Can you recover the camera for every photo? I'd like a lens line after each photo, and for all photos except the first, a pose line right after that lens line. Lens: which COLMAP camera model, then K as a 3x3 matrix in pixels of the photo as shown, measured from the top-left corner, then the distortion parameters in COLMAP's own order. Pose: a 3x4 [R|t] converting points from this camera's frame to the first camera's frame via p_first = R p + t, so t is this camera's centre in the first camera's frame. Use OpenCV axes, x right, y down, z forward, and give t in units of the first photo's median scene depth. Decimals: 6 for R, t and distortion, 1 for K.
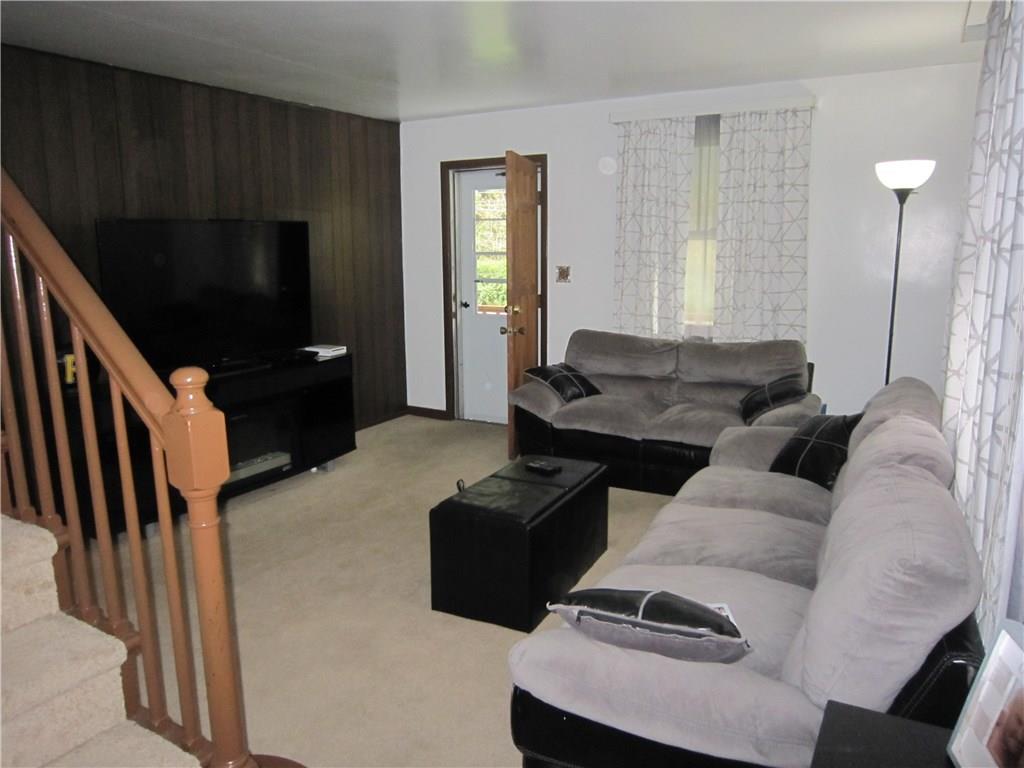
lens RADIAL K [[727.6, 0, 504.5], [0, 727.6, 387.7], [0, 0, 1]] dist [-0.055047, 0.007231]
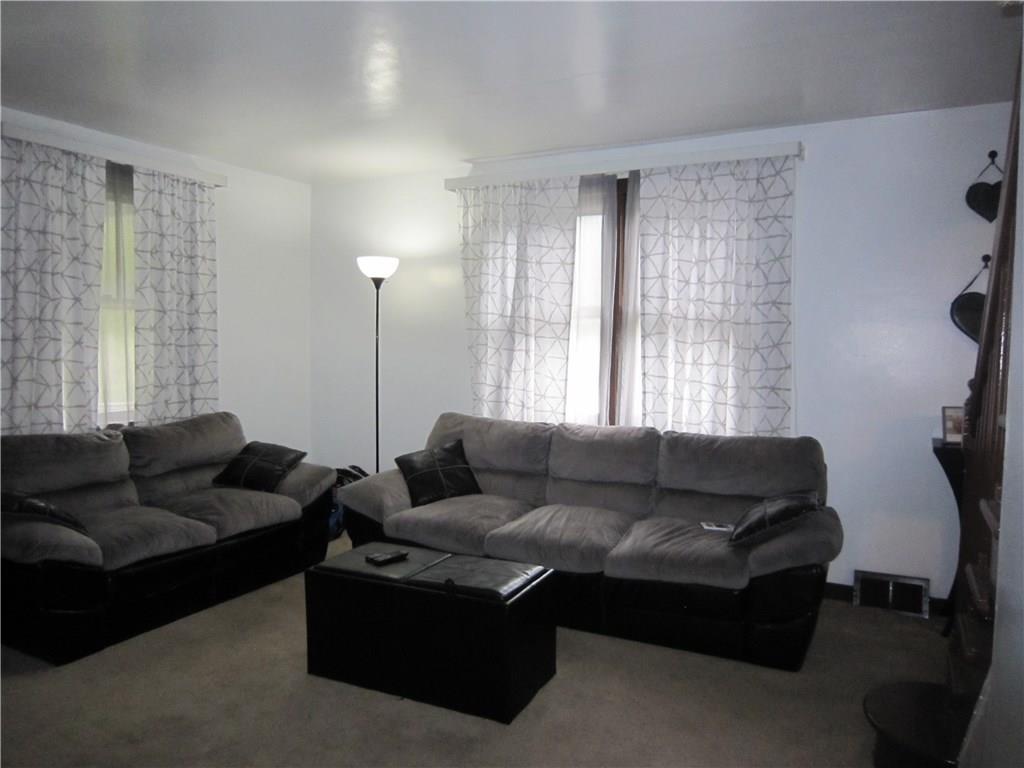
lens RADIAL K [[727.6, 0, 504.5], [0, 727.6, 387.7], [0, 0, 1]] dist [-0.055047, 0.007231]
pose [[-0.022611, -0.061645, 0.997842, -0.578477], [0.177043, 0.982075, 0.064683, -0.090101], [-0.983943, 0.178123, -0.011292, 0.594211]]
